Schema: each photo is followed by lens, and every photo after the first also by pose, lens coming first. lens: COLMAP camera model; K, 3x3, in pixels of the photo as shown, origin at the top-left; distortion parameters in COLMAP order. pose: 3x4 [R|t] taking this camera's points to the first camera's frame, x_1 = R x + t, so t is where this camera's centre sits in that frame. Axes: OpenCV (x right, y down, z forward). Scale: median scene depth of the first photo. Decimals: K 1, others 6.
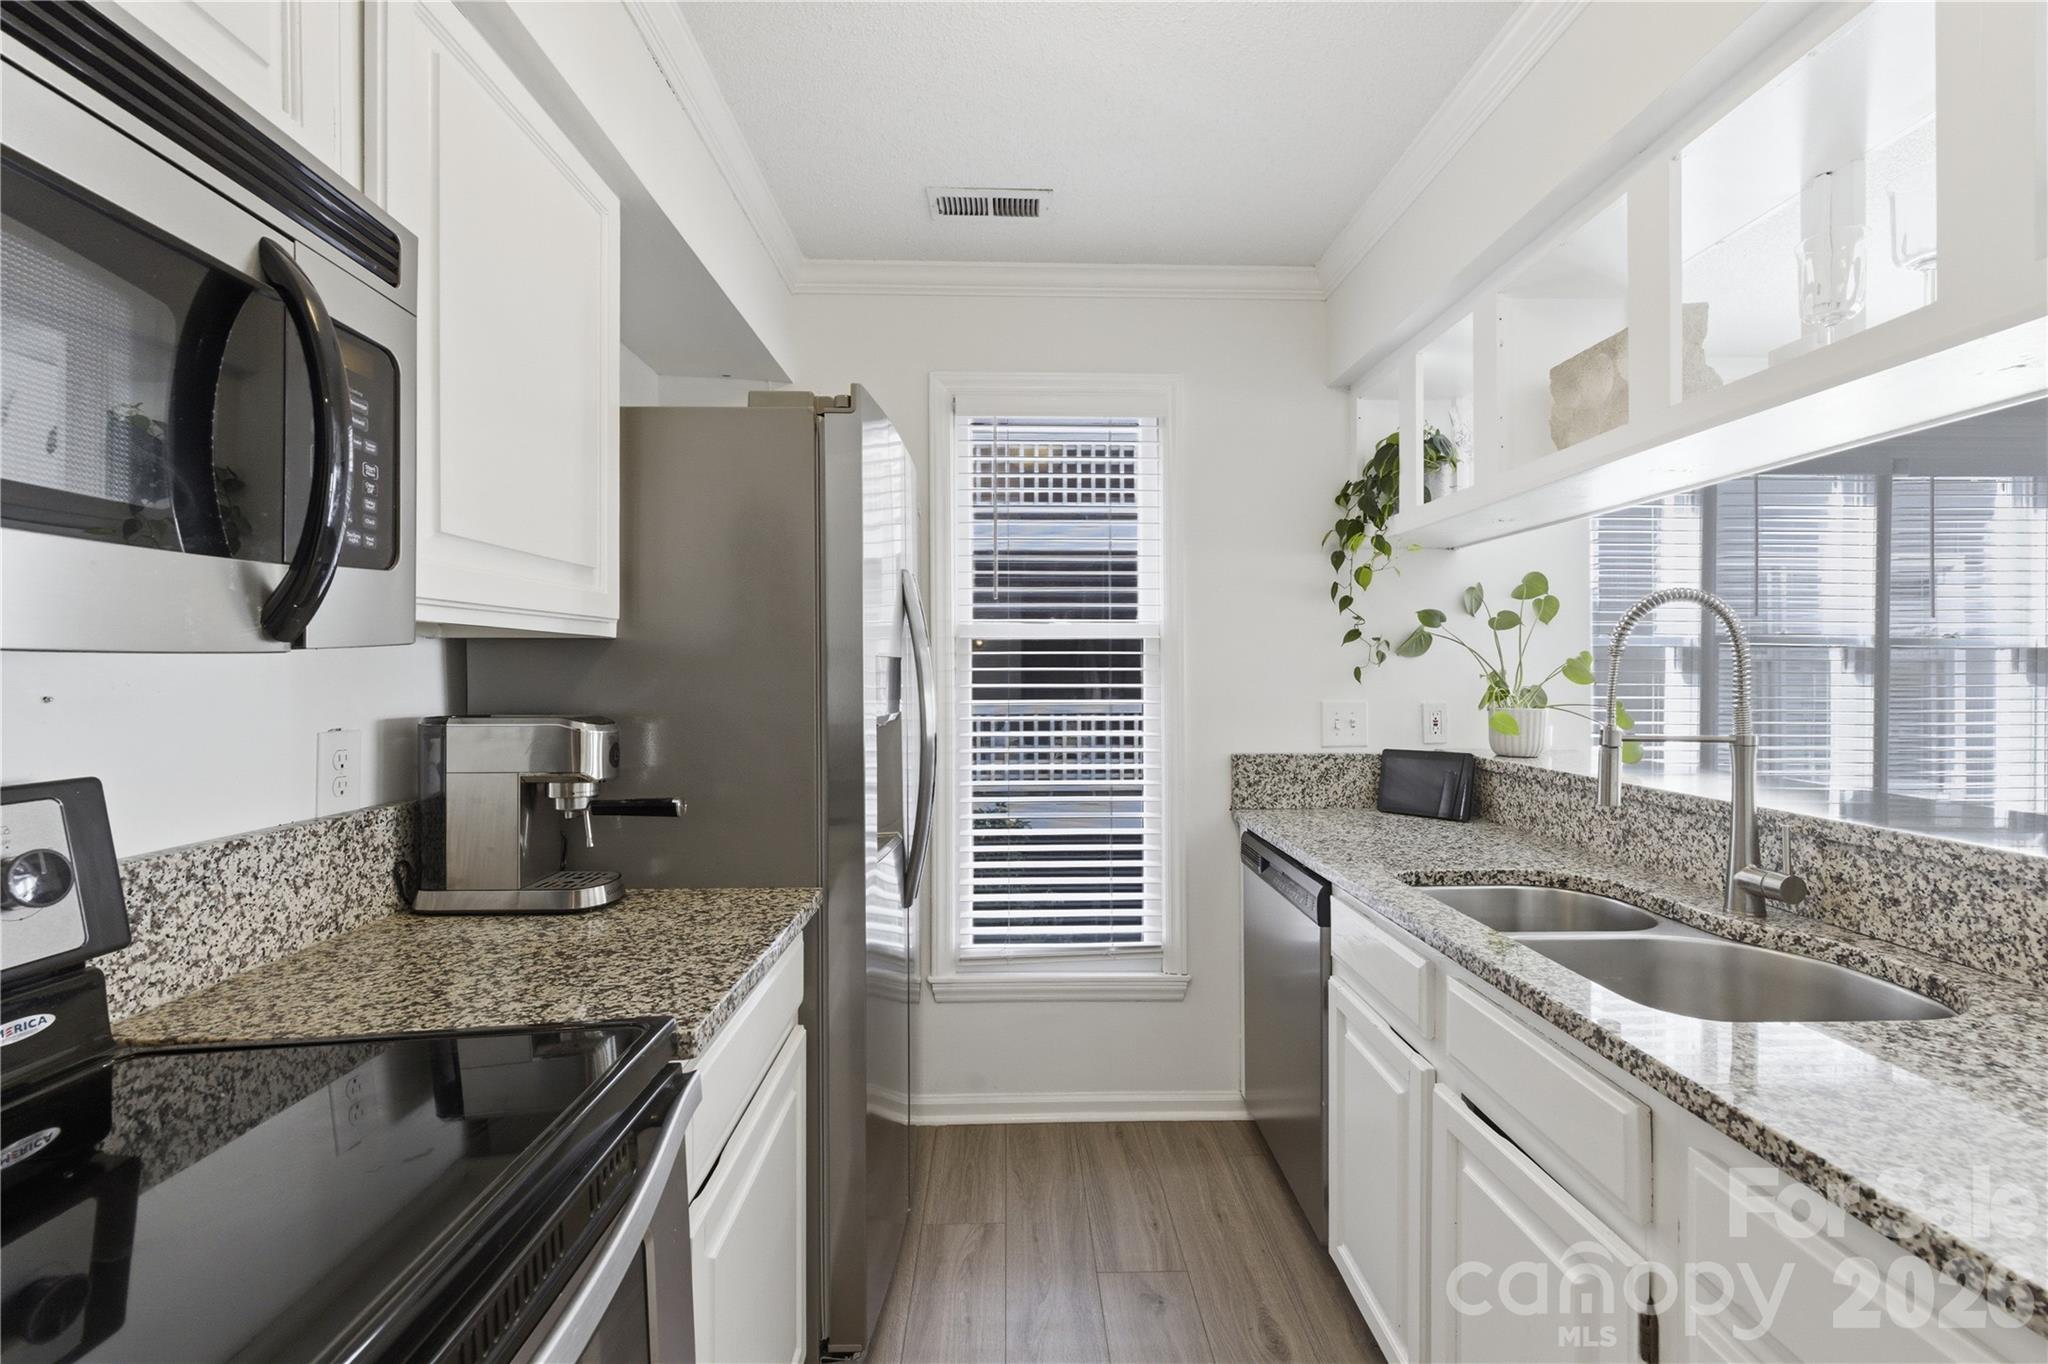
lens RADIAL K [[862.4, 0, 1033.4], [0, 862.4, 675.5], [0, 0, 1]] dist [0.001619, -0.000297]
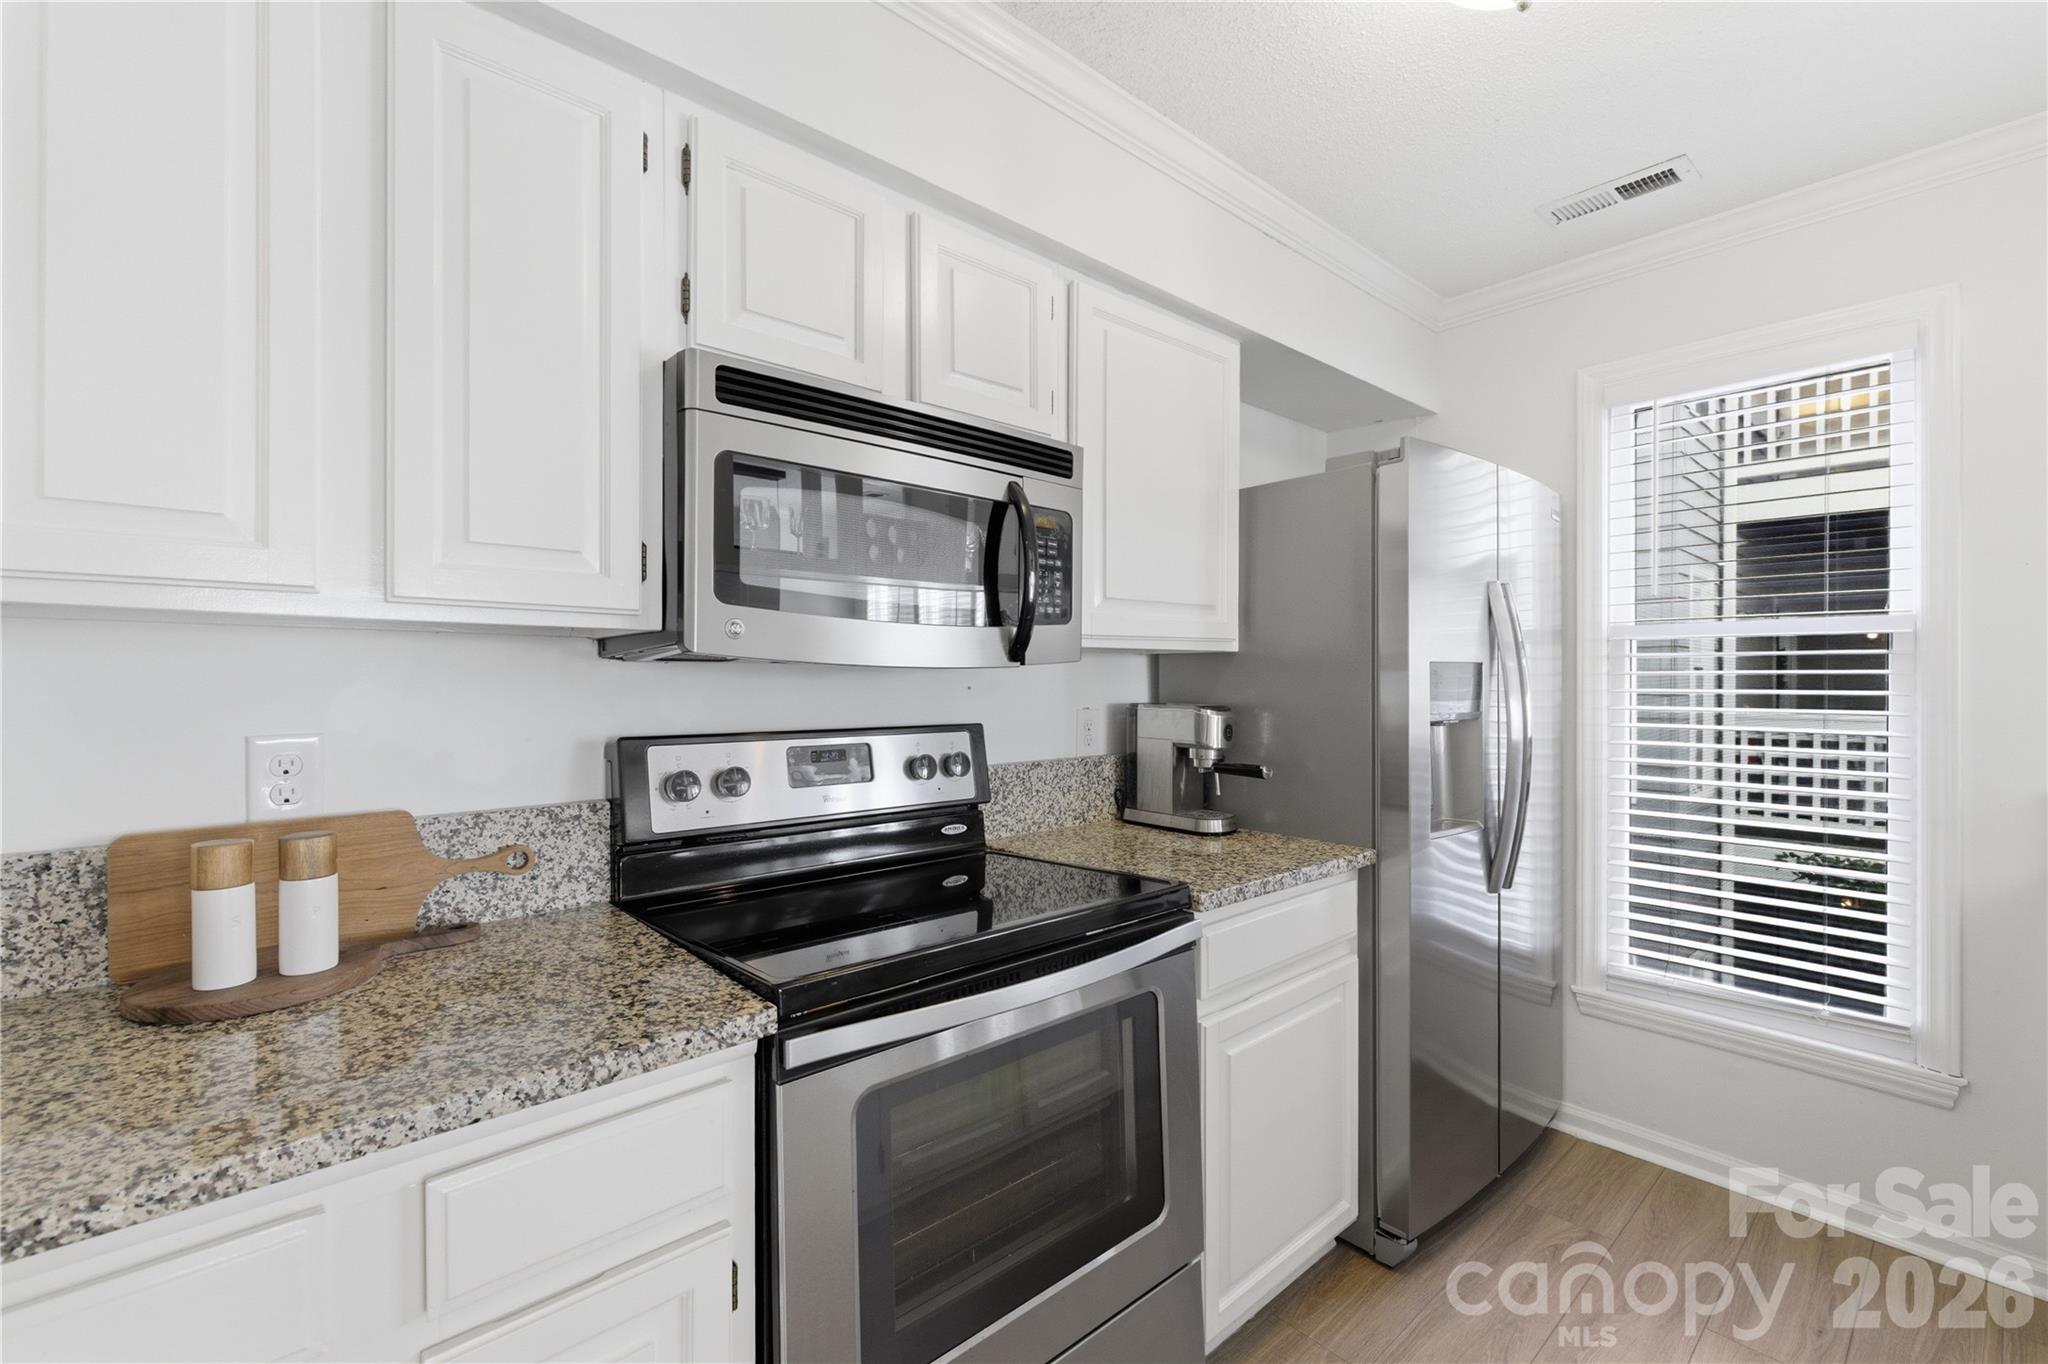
lens RADIAL K [[862.4, 0, 1024.7], [0, 862.4, 680.3], [0, 0, 1]] dist [0.001619, -0.000297]
pose [[0.636063, 0.003597, -0.771628, 0.439107], [-0.002928, 0.999993, 0.002248, 0.001664], [0.771631, 0.000830, 0.636070, -0.200689]]
